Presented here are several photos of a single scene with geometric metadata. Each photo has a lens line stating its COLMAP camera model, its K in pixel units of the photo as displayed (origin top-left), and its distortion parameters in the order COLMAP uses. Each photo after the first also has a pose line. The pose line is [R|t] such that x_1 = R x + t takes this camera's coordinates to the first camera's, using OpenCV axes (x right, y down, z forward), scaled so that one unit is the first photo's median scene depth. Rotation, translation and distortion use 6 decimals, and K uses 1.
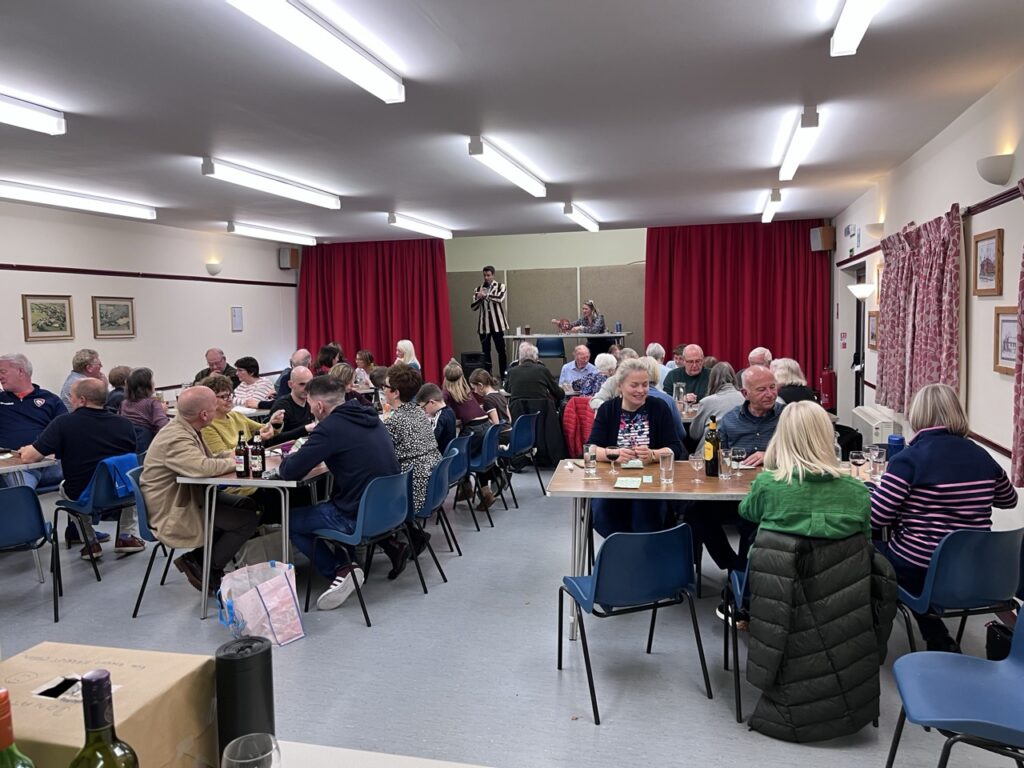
lens RADIAL K [[779.5, 0, 515.4], [0, 779.5, 380.1], [0, 0, 1]] dist [0.069978, -0.095048]
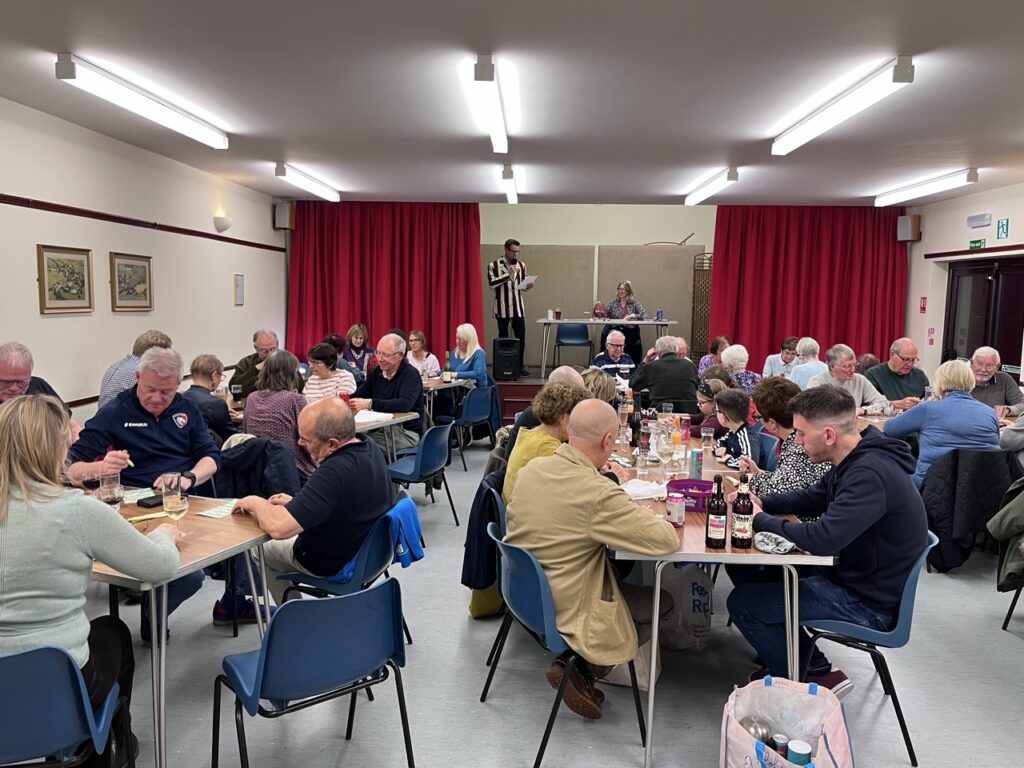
lens RADIAL K [[779.5, 0, 515.4], [0, 779.5, 380.1], [0, 0, 1]] dist [0.069978, -0.095048]
pose [[0.972852, 0.010902, 0.231173, -0.364320], [-0.016739, 0.999588, 0.023304, -0.014185], [-0.230823, -0.026541, 0.972634, 0.232183]]
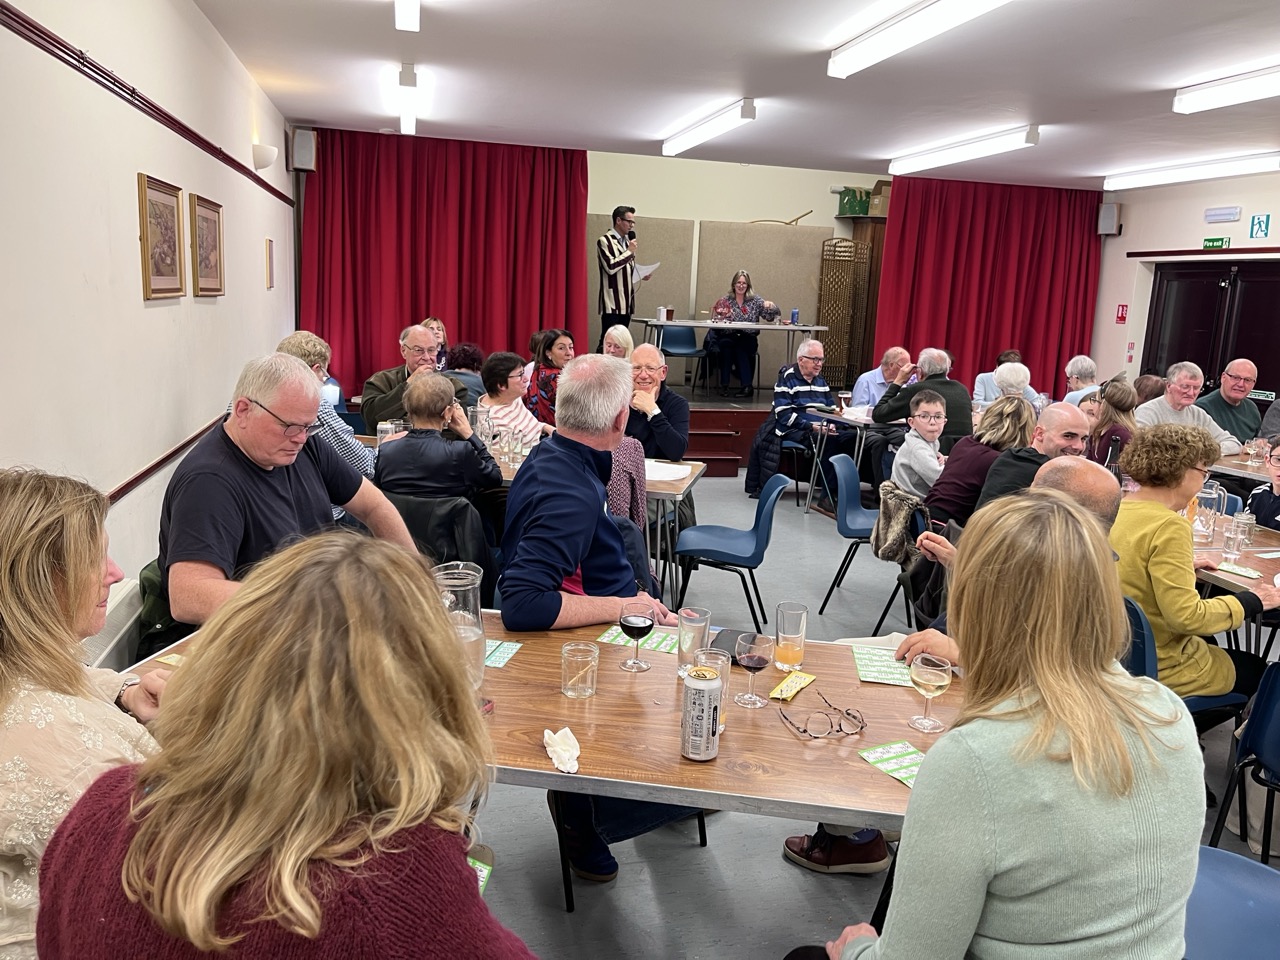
lens RADIAL K [[974.4, 0, 644.3], [0, 974.4, 475.1], [0, 0, 1]] dist [0.069978, -0.095048]
pose [[0.878812, -0.024621, 0.476533, -0.612897], [-0.028101, 0.994264, 0.103195, -0.020001], [-0.476340, -0.104080, 0.873079, 0.438169]]
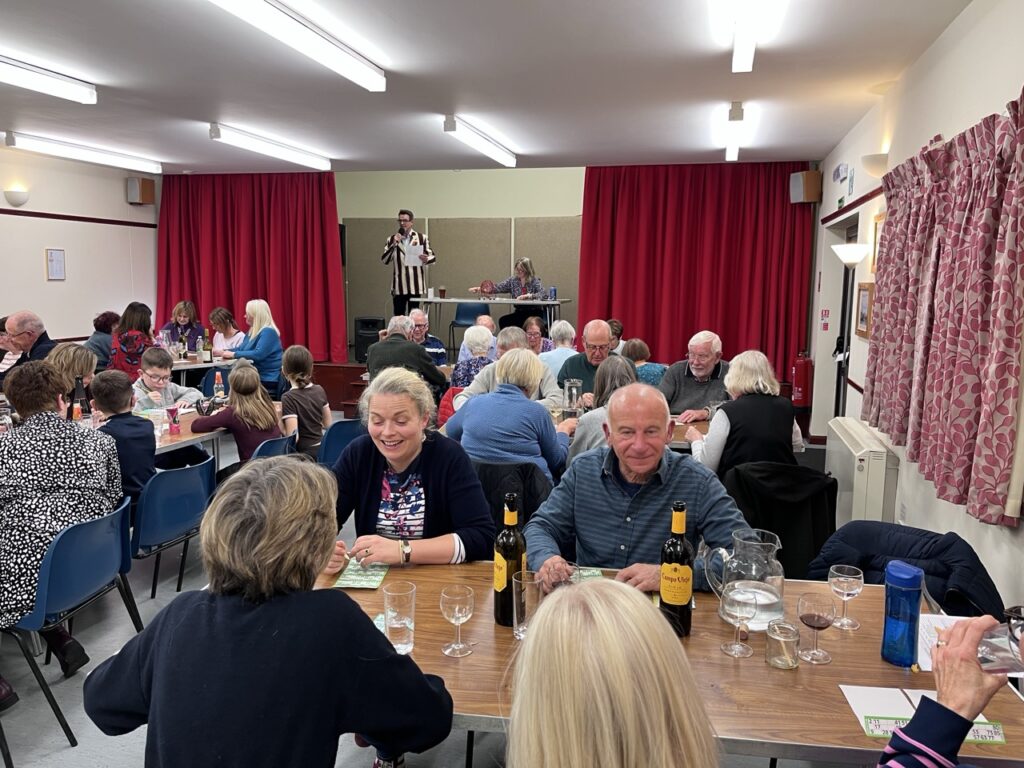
lens RADIAL K [[779.5, 0, 515.4], [0, 779.5, 380.1], [0, 0, 1]] dist [0.069978, -0.095048]
pose [[0.999359, 0.032539, 0.014934, 0.126844], [-0.033233, 0.998254, 0.048827, -0.023461], [-0.013320, -0.049292, 0.998696, 0.281473]]
